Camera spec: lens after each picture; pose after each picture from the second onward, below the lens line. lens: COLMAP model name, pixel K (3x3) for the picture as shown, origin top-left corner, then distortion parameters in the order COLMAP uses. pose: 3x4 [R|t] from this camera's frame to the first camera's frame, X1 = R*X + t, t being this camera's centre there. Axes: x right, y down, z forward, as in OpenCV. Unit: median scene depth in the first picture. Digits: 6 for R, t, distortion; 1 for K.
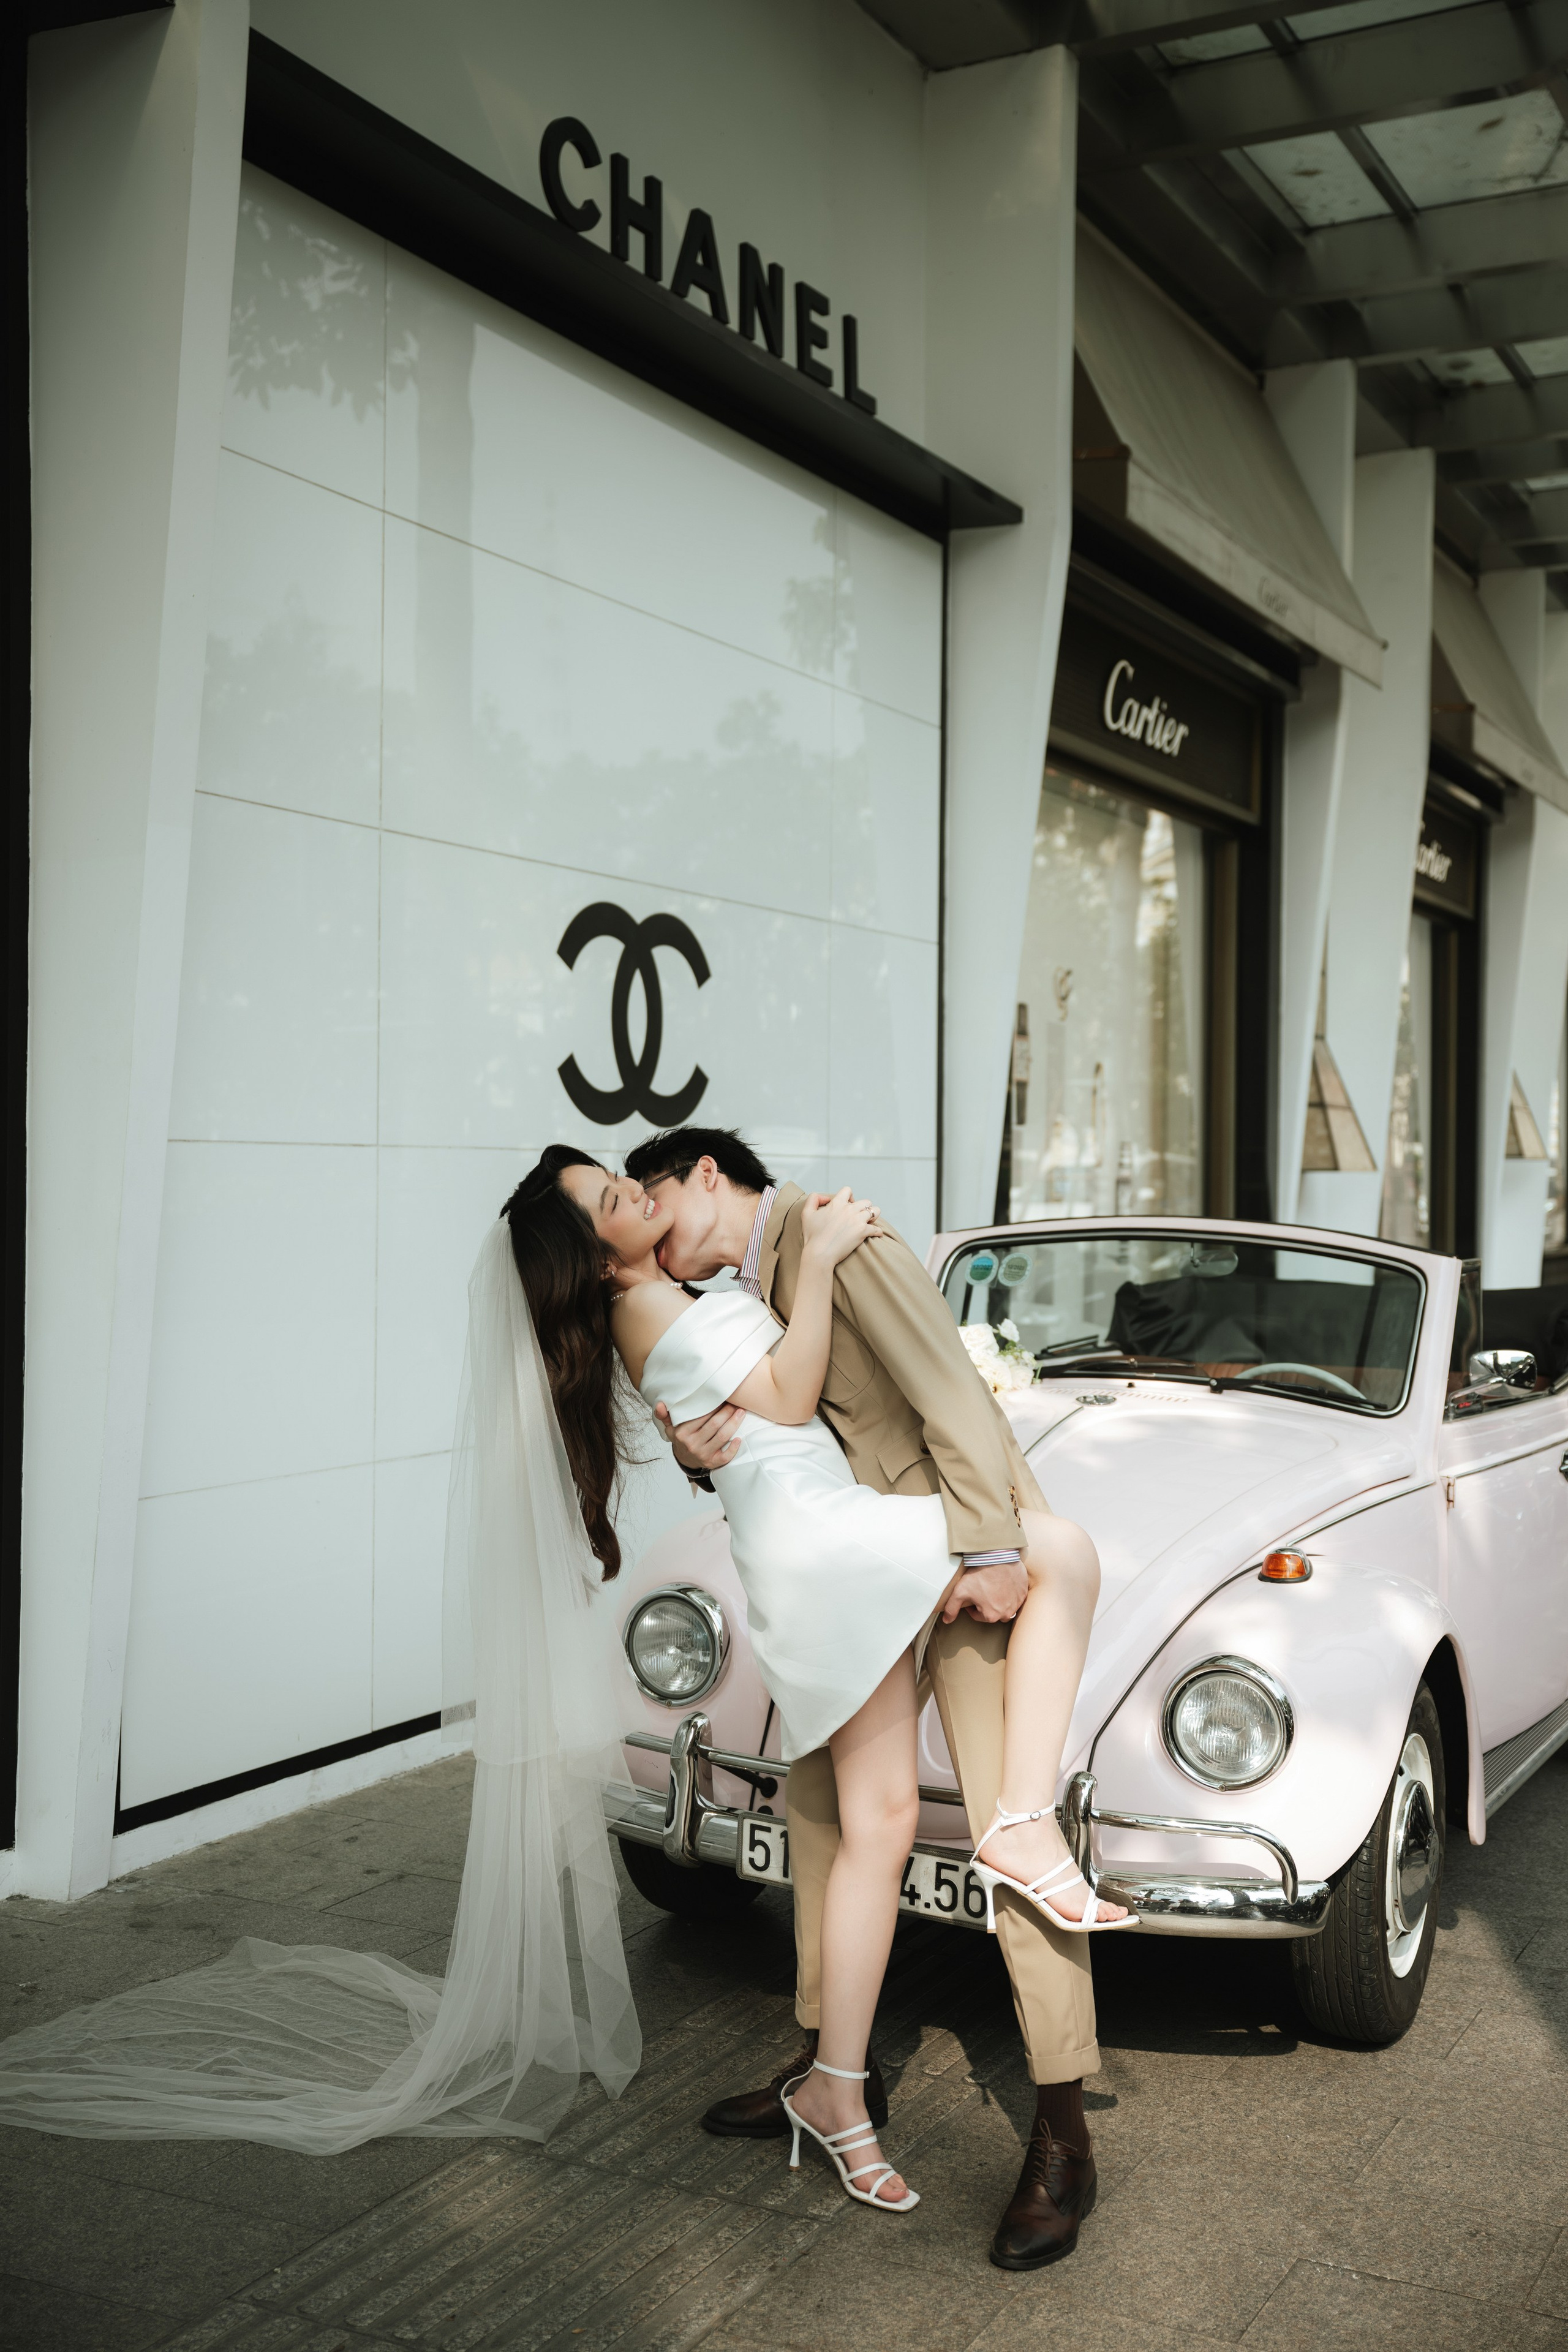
lens RADIAL K [[2757.3, 0, 816.8], [0, 2757.3, 1224.2], [0, 0, 1]] dist [0.110823, 0.000000]
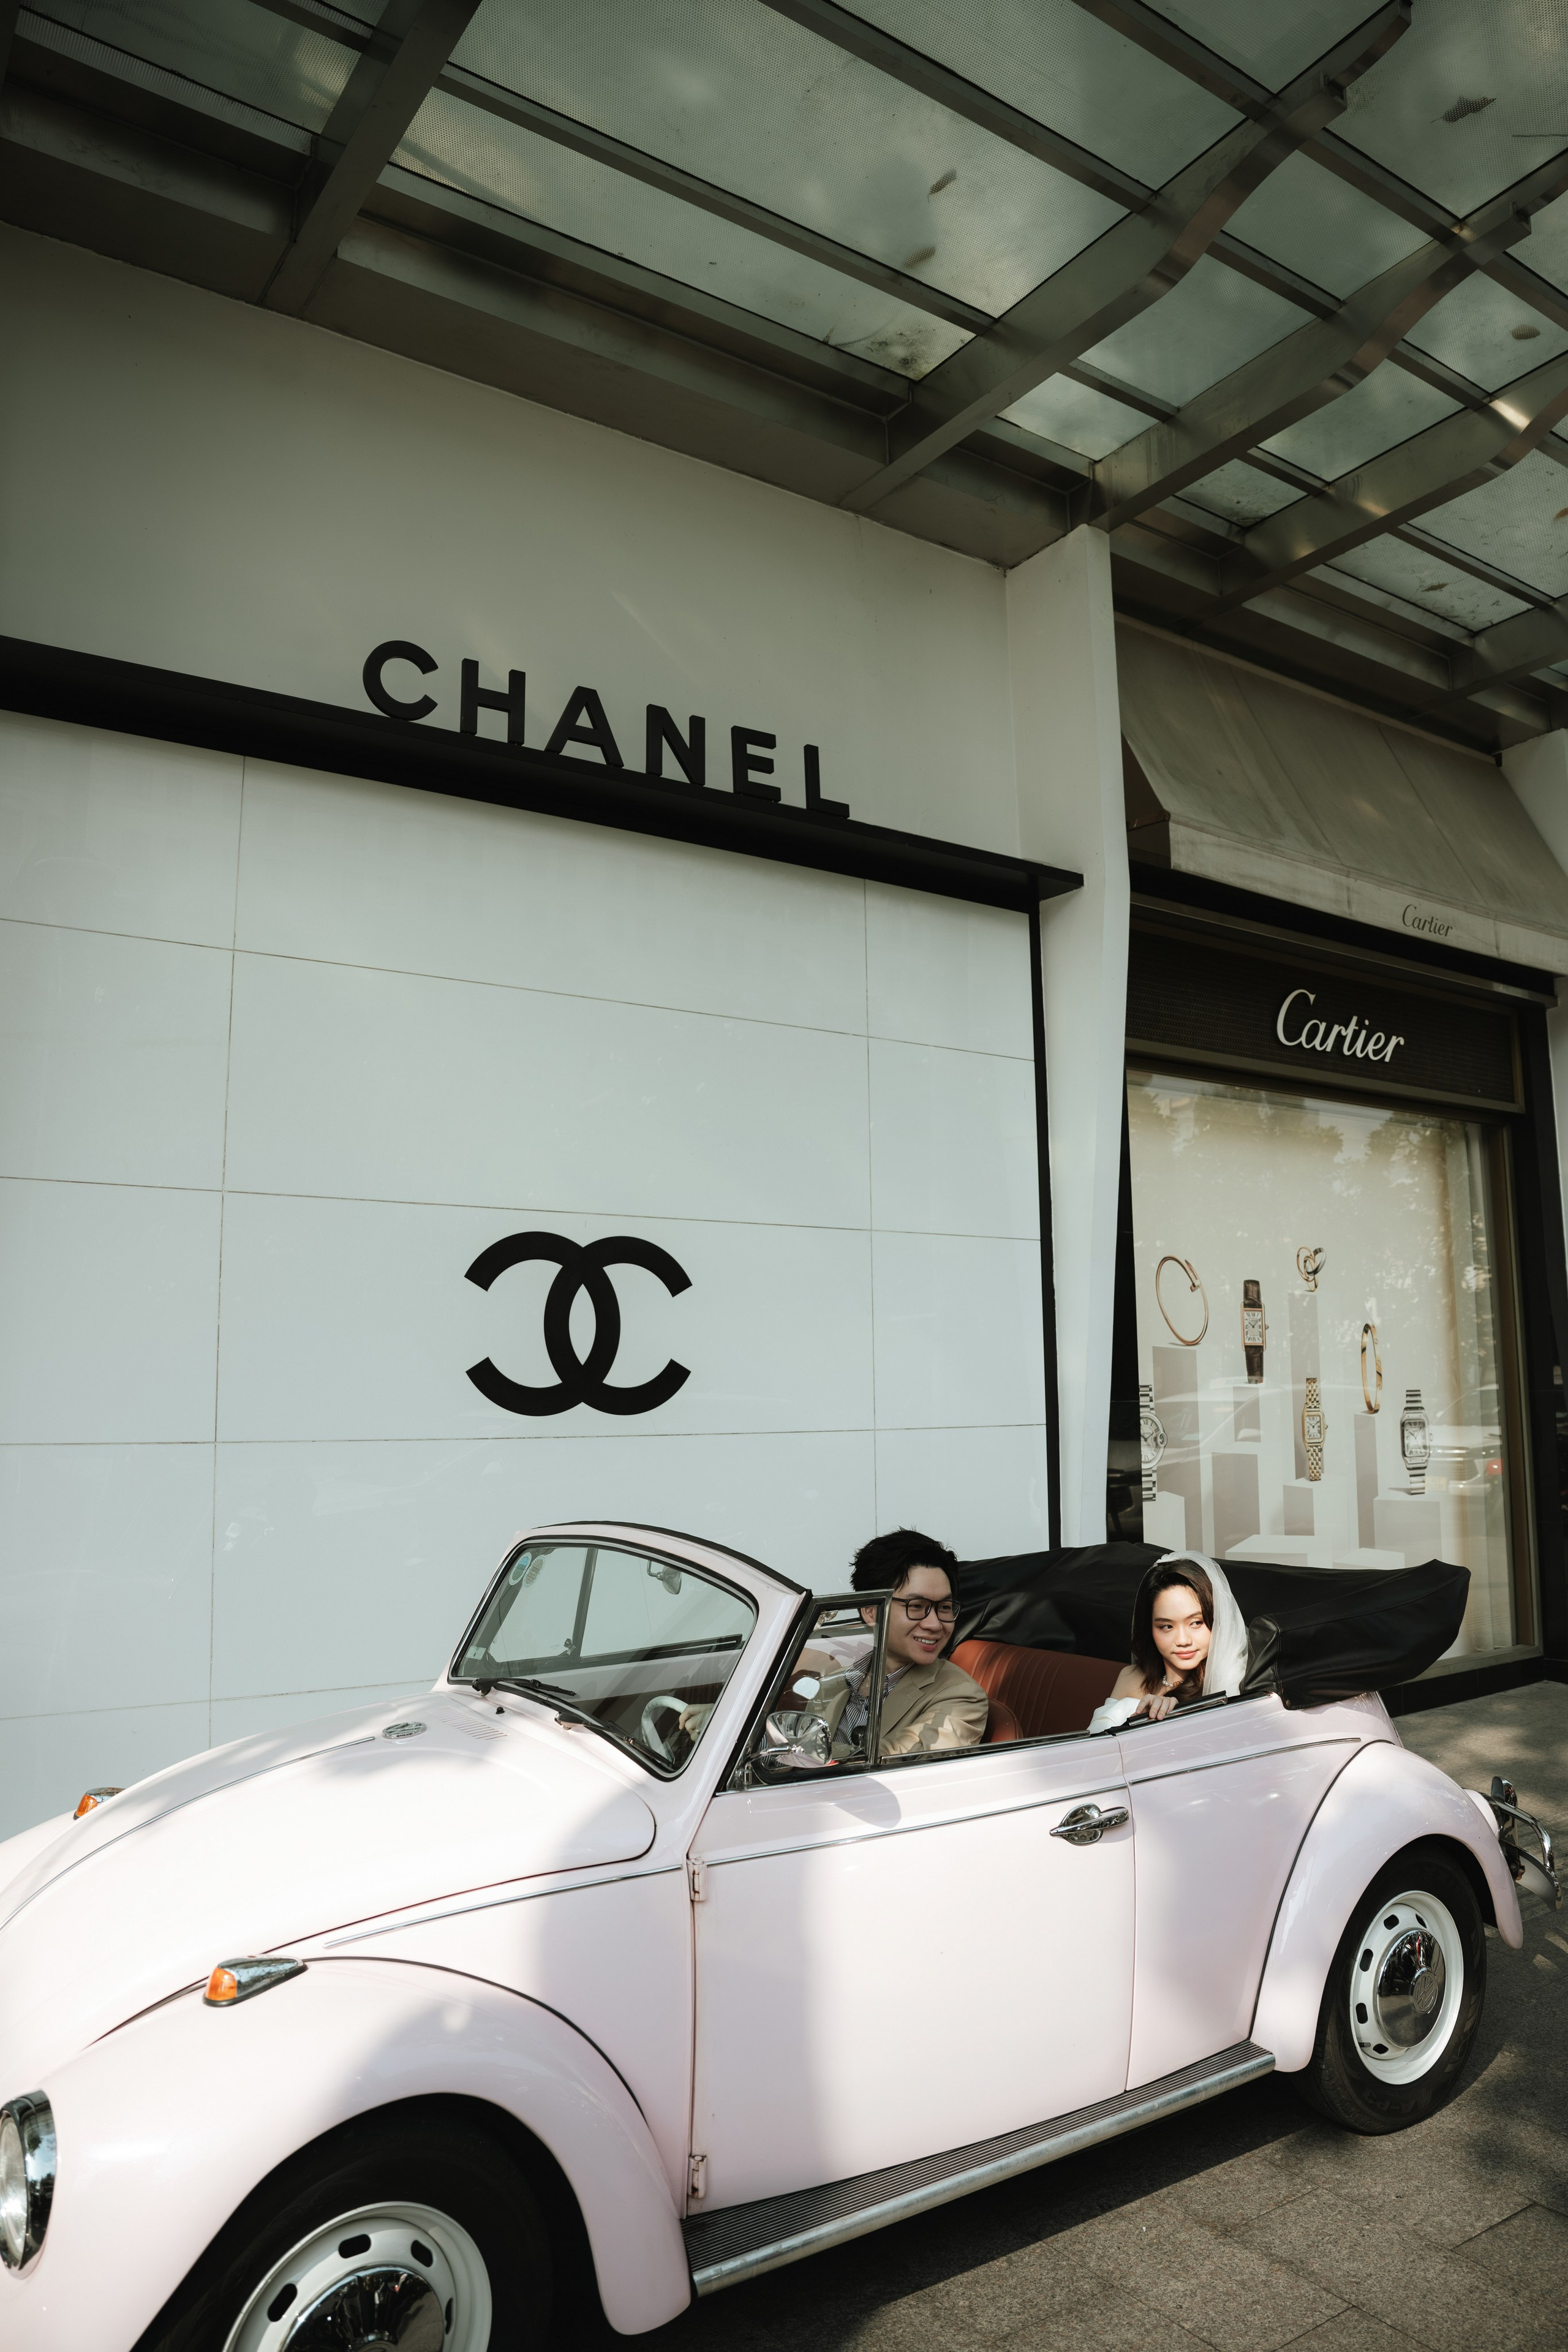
lens RADIAL K [[1720.3, 0, 796.8], [0, 1720.3, 1182.5], [0, 0, 1]] dist [-0.123933, 0.070039]
pose [[0.871484, -0.075752, -0.484538, 0.354020], [0.008726, 0.990238, -0.139116, -0.028832], [0.490346, 0.117009, 0.863637, 0.363762]]
